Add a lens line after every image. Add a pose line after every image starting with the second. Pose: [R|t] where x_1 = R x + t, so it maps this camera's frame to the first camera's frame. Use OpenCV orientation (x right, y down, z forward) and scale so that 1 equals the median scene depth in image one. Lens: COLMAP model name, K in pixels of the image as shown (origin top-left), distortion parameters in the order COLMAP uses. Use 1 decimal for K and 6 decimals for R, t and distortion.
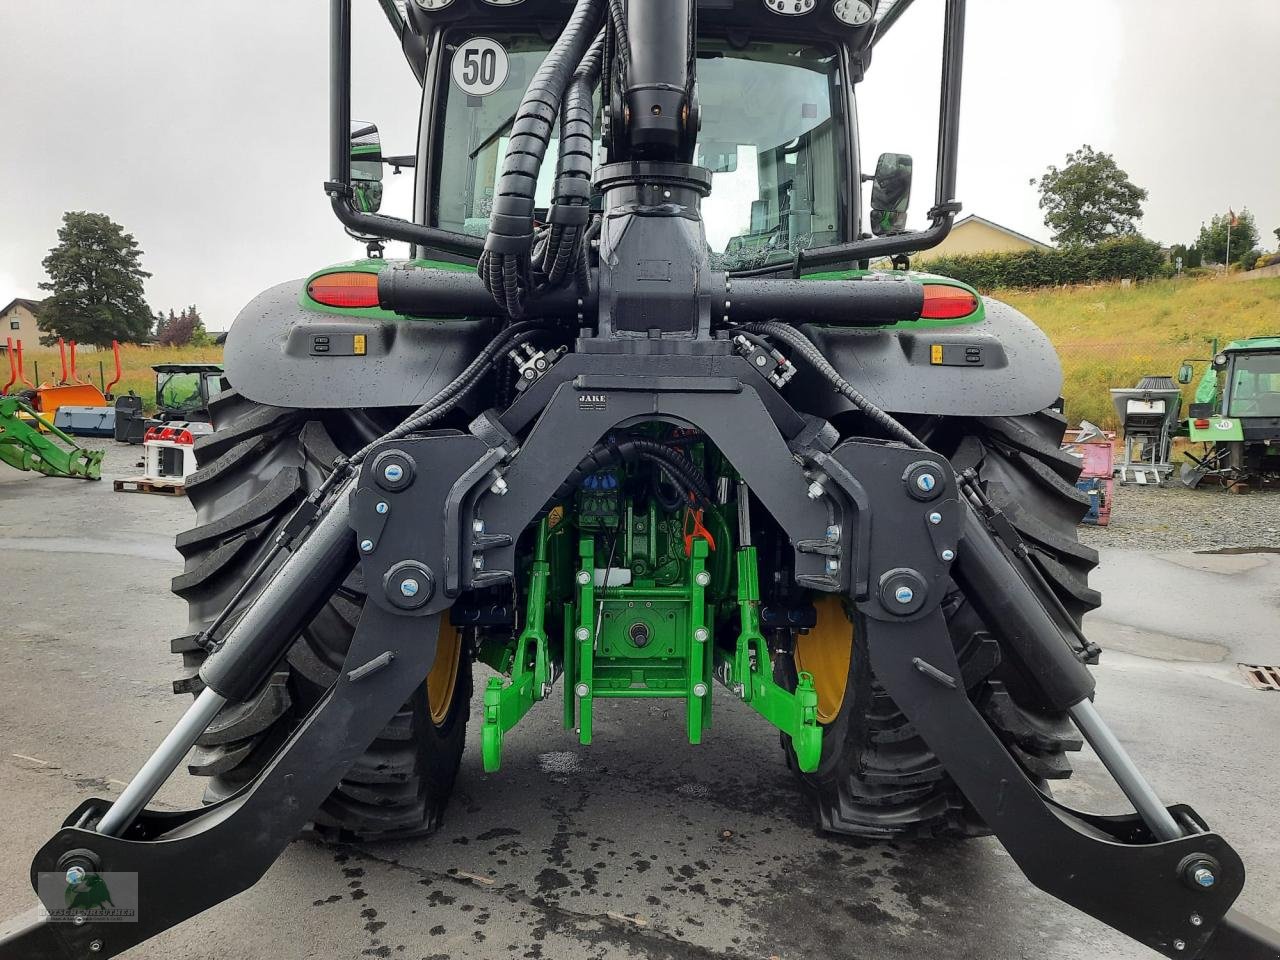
lens RADIAL K [[940.4, 0, 634.9], [0, 940.4, 496.7], [0, 0, 1]] dist [0.051533, -0.051579]
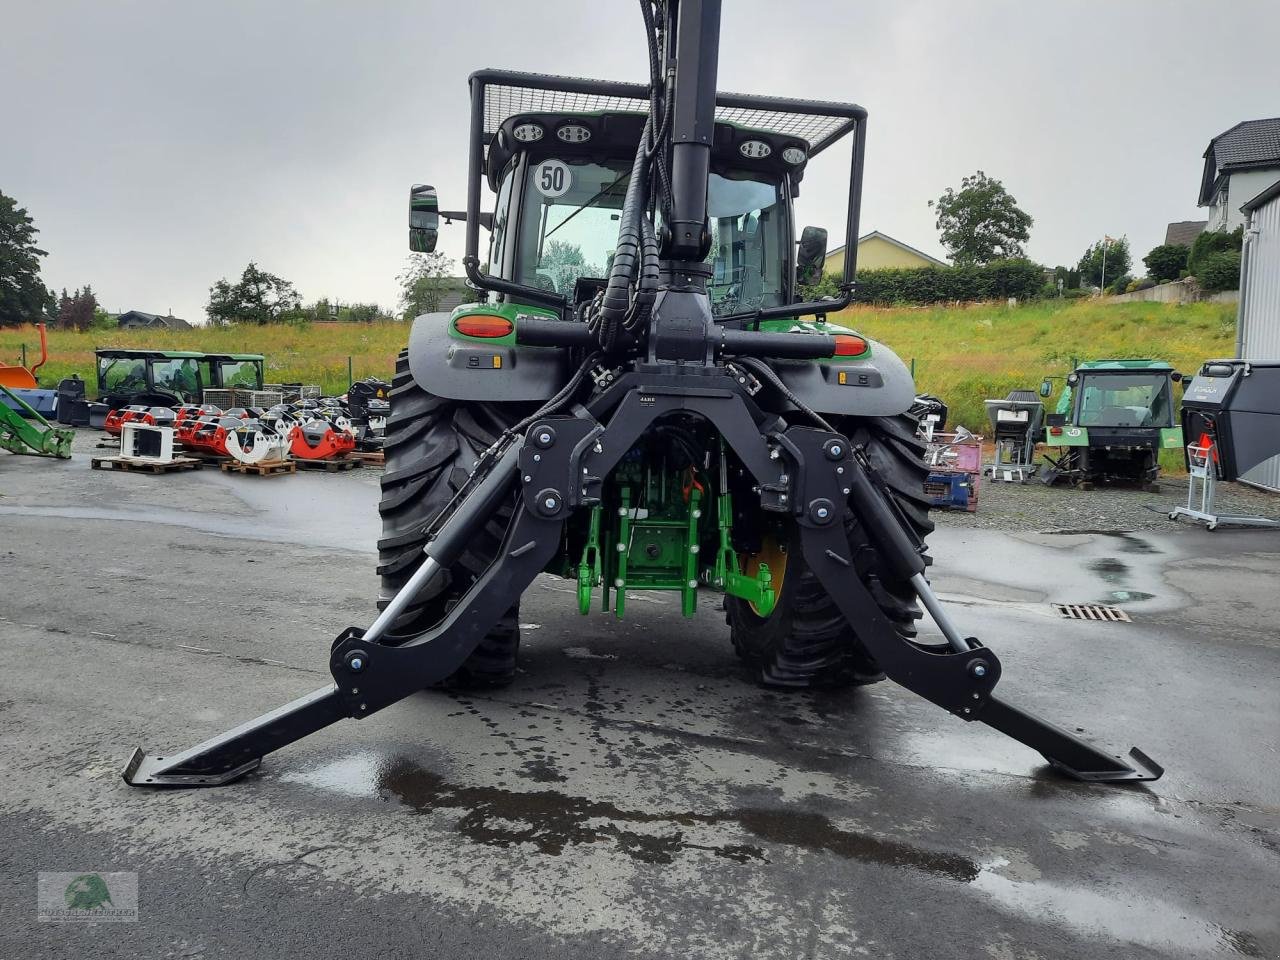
lens RADIAL K [[940.4, 0, 628.4], [0, 940.4, 497.8], [0, 0, 1]] dist [0.051533, -0.051579]
pose [[0.995734, 0.018219, 0.090450, -0.184543], [-0.018530, 0.999825, 0.002599, 0.057357], [-0.090387, -0.004264, 0.995898, -0.566542]]
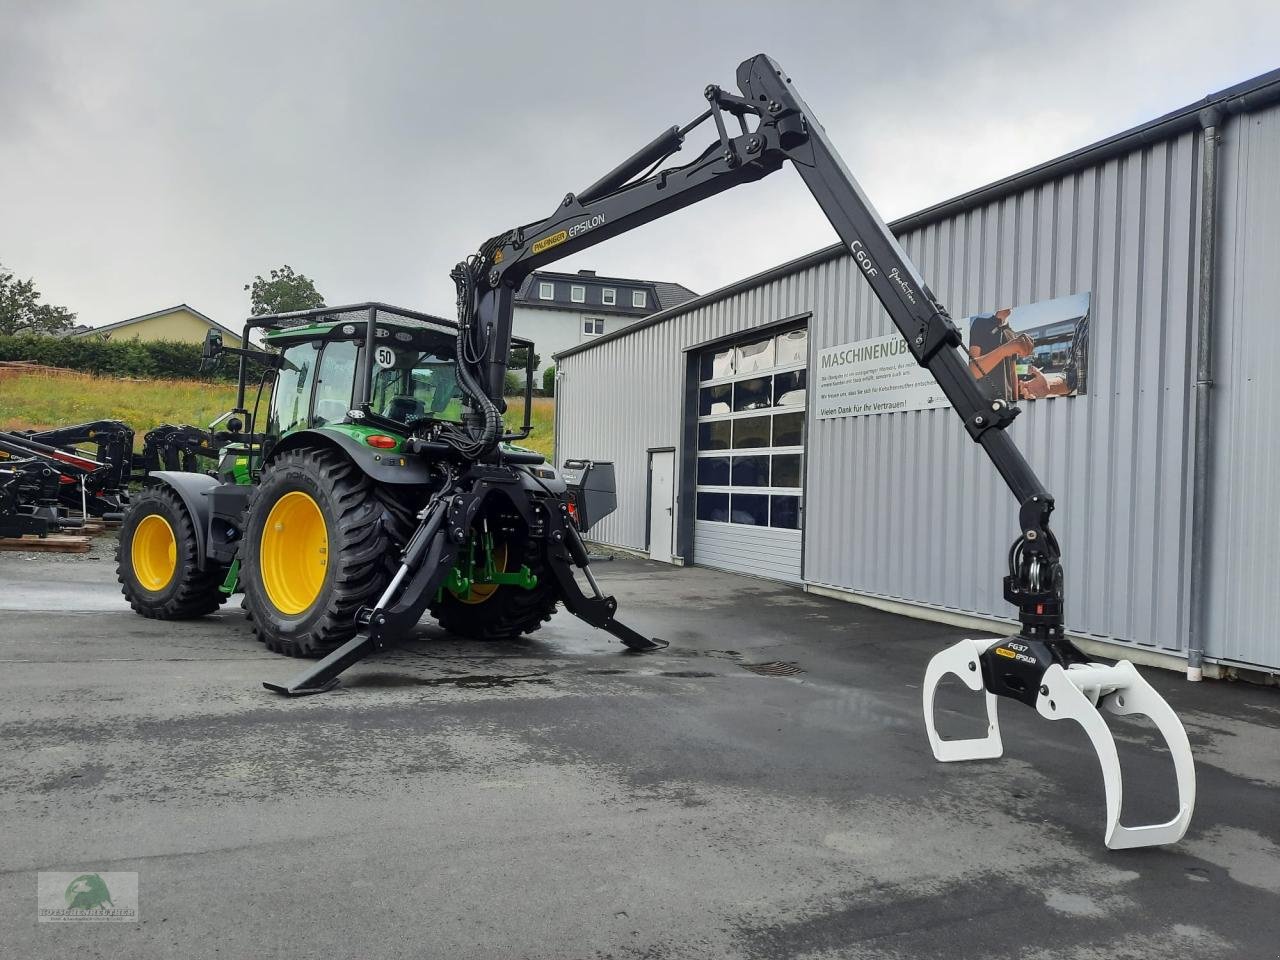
lens RADIAL K [[940.4, 0, 643.6], [0, 940.4, 486.9], [0, 0, 1]] dist [0.051533, -0.051579]
pose [[0.666375, 0.035724, 0.744760, -1.788488], [0.035785, 0.996168, -0.079801, 0.164901], [-0.744757, 0.079829, 0.662544, -1.394091]]
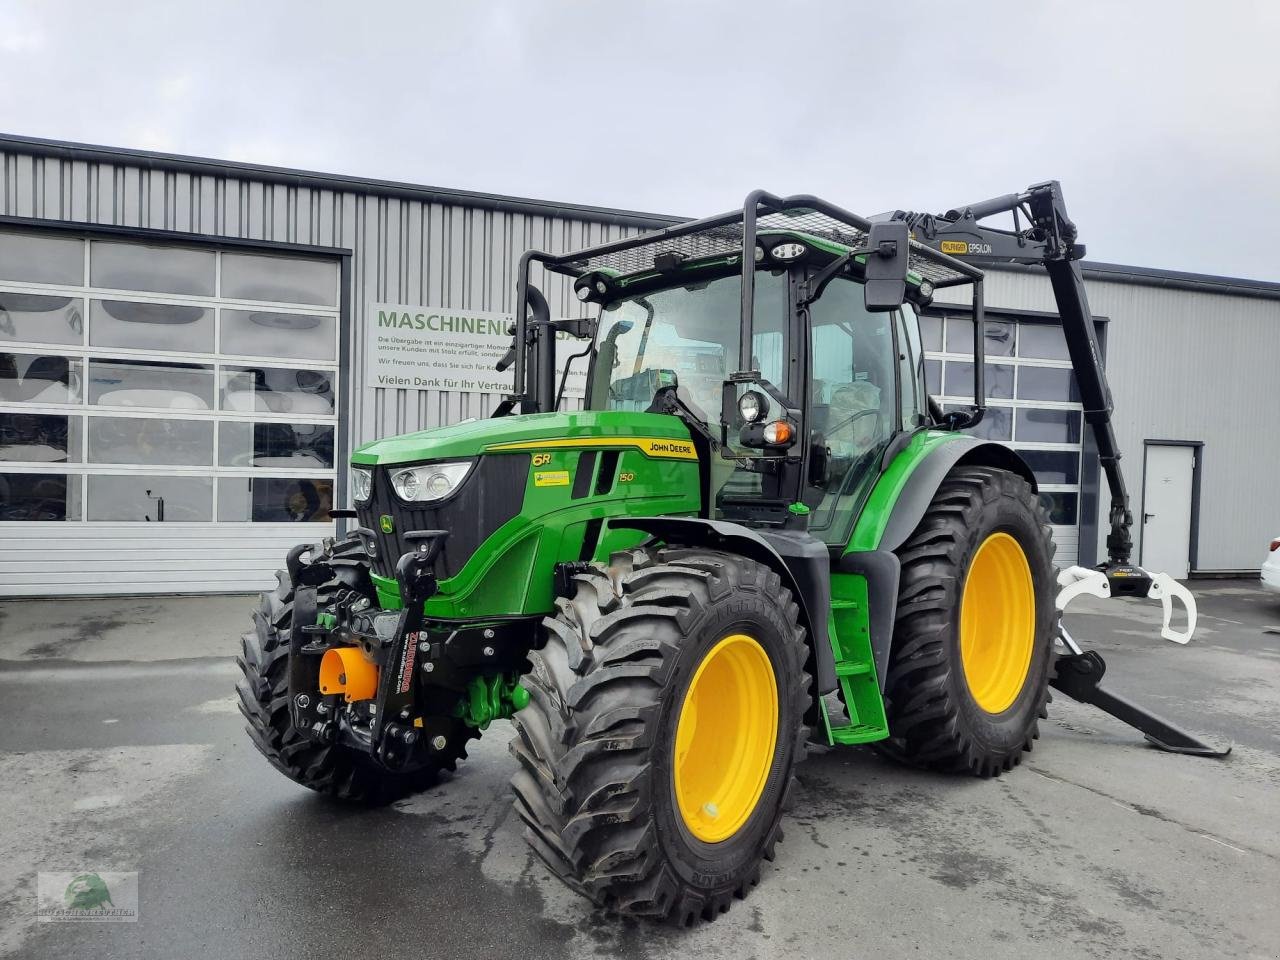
lens RADIAL K [[940.4, 0, 631.4], [0, 940.4, 492.9], [0, 0, 1]] dist [0.051533, -0.051579]
pose [[-0.696313, -0.028911, 0.717155, -1.270546], [0.057404, 0.993744, 0.095796, -0.392411], [-0.715439, 0.107872, -0.690298, 3.006485]]
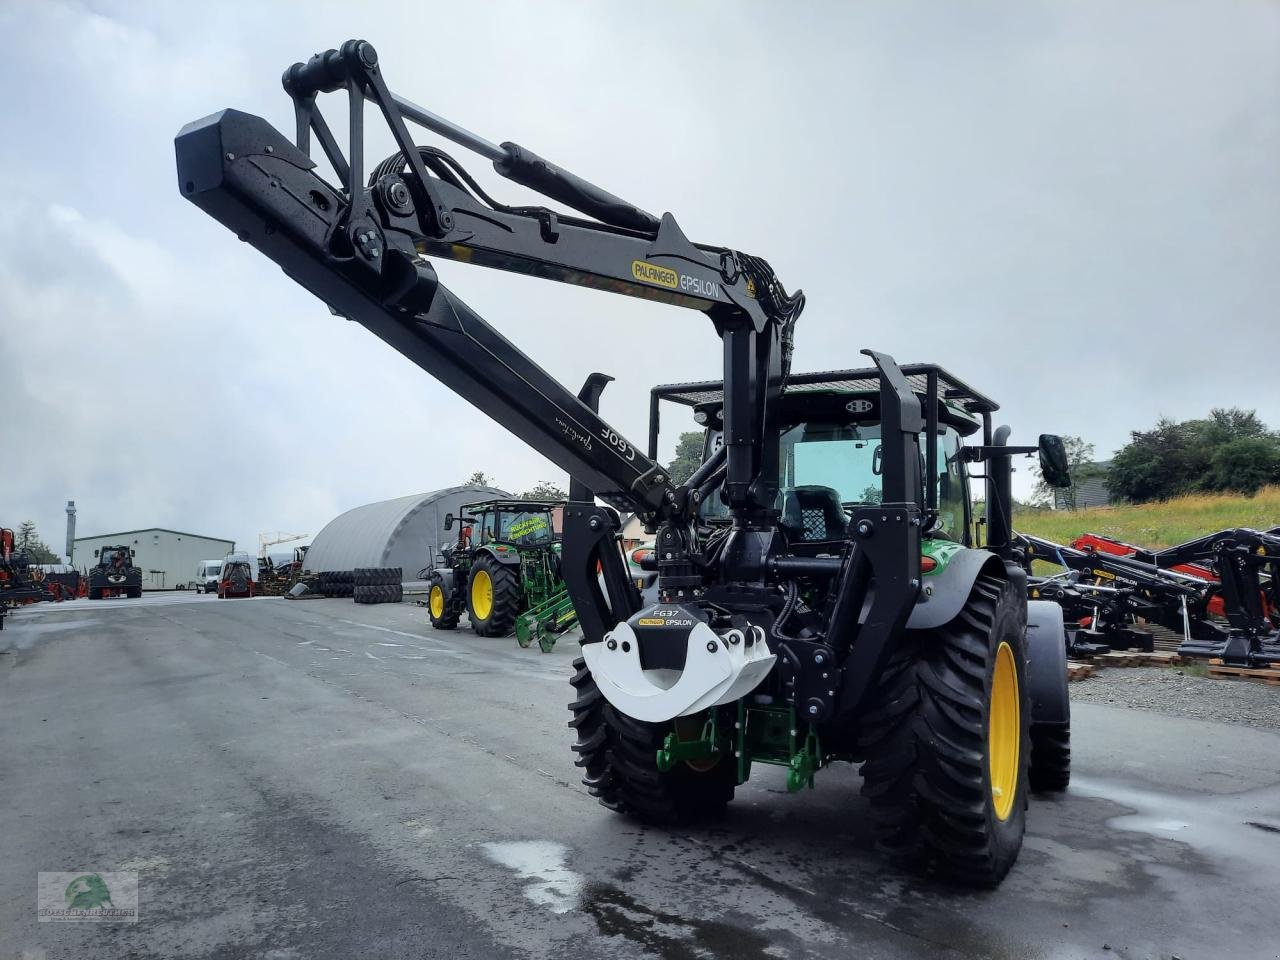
lens RADIAL K [[940.4, 0, 629.9], [0, 940.4, 488.9], [0, 0, 1]] dist [0.051533, -0.051579]
pose [[0.828501, -0.044496, -0.558217, 0.903392], [-0.066967, 0.981812, -0.177652, 0.035493], [0.555969, 0.184567, 0.810452, -0.876304]]
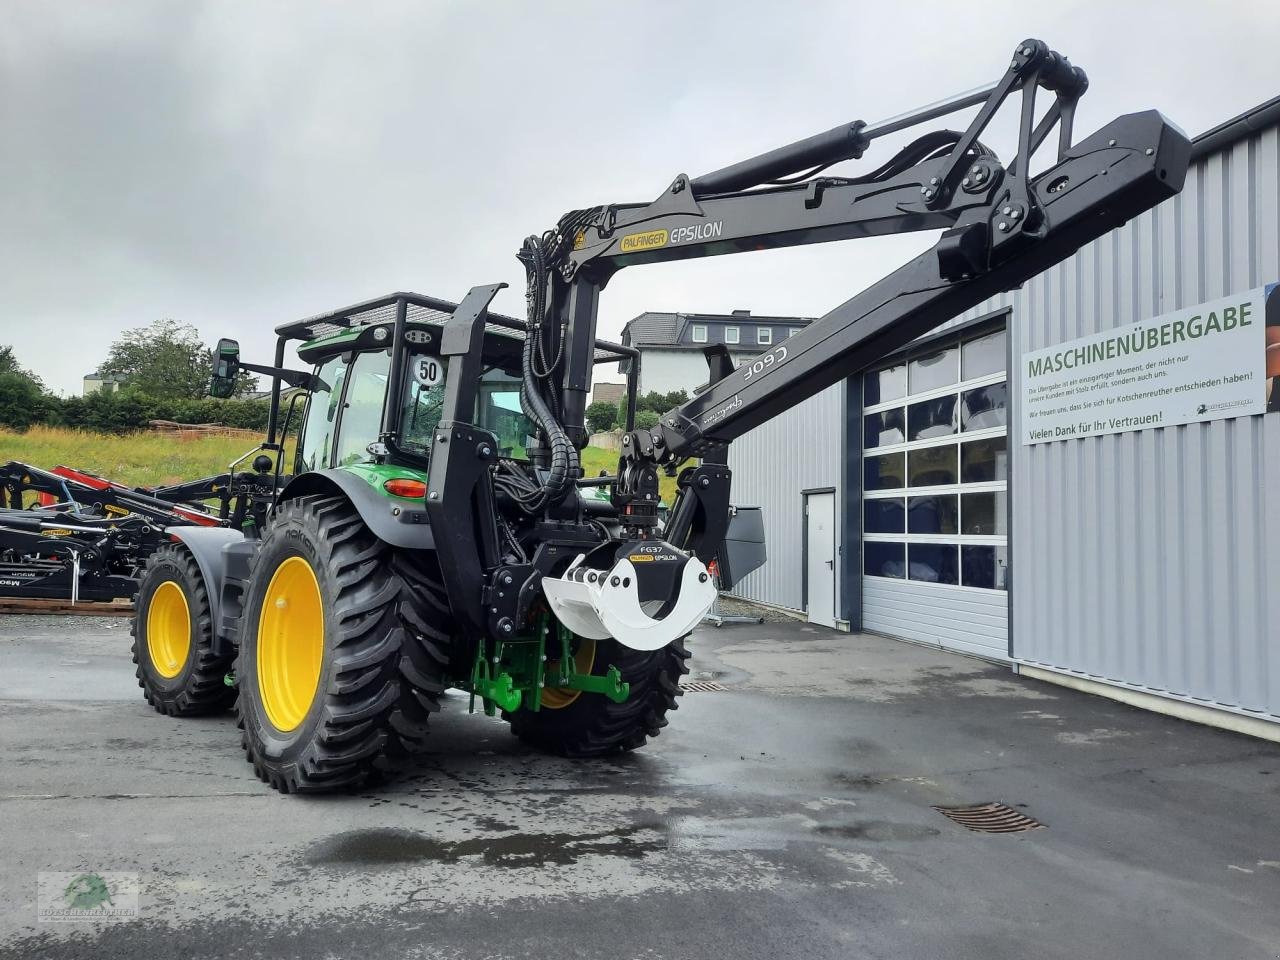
lens RADIAL K [[940.4, 0, 630.5], [0, 940.4, 487.8], [0, 0, 1]] dist [0.051533, -0.051579]
pose [[0.793837, 0.053147, 0.605804, -1.071491], [0.036090, 0.990301, -0.134172, 0.073000], [-0.607059, 0.128374, 0.784219, -0.839596]]
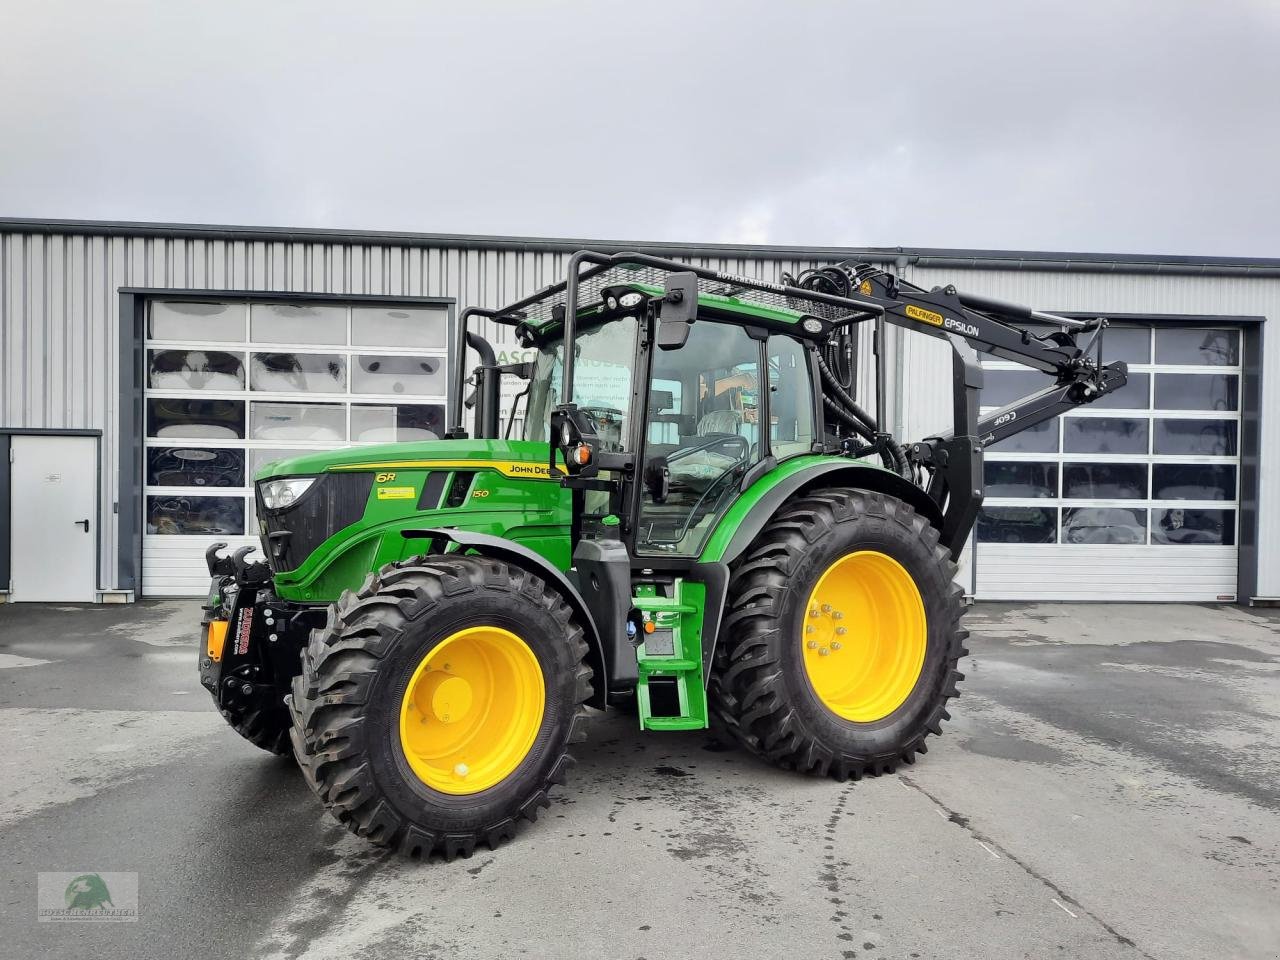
lens RADIAL K [[940.4, 0, 626.6], [0, 940.4, 482.9], [0, 0, 1]] dist [0.051533, -0.051579]
pose [[-0.487526, -0.000431, 0.873109, -1.915748], [0.081689, 0.995591, 0.046105, -0.351713], [-0.869279, 0.093801, -0.485341, 2.552550]]
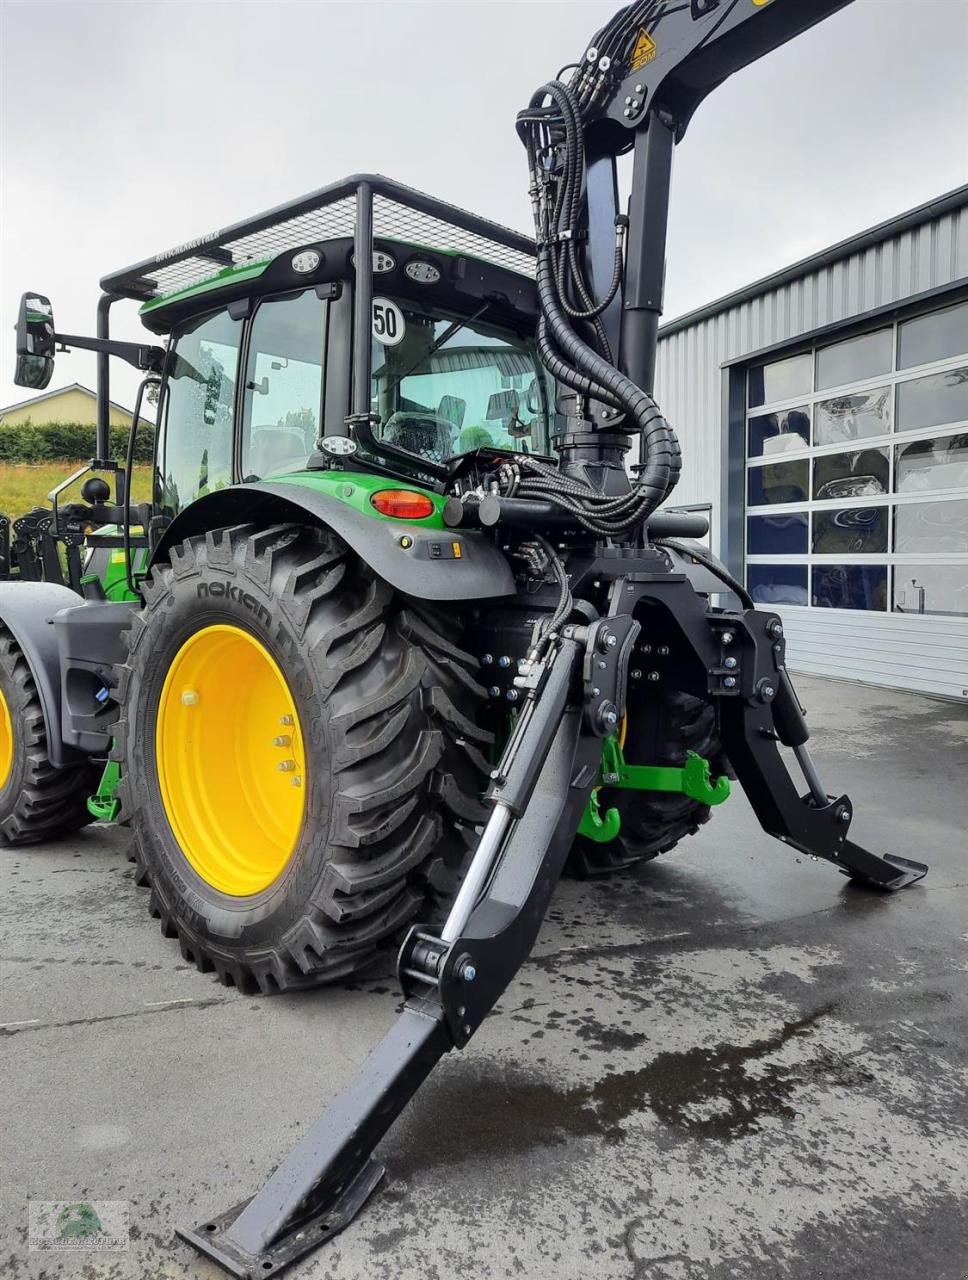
lens RADIAL K [[954.3, 0, 480.9], [0, 954.3, 642.5], [0, 0, 1]] dist [0.031357, -0.017057]
pose [[0.717707, -0.059204, 0.693824, -1.045534], [0.075757, 0.997104, 0.006718, -0.035330], [-0.692212, 0.047740, 0.720113, 0.033316]]
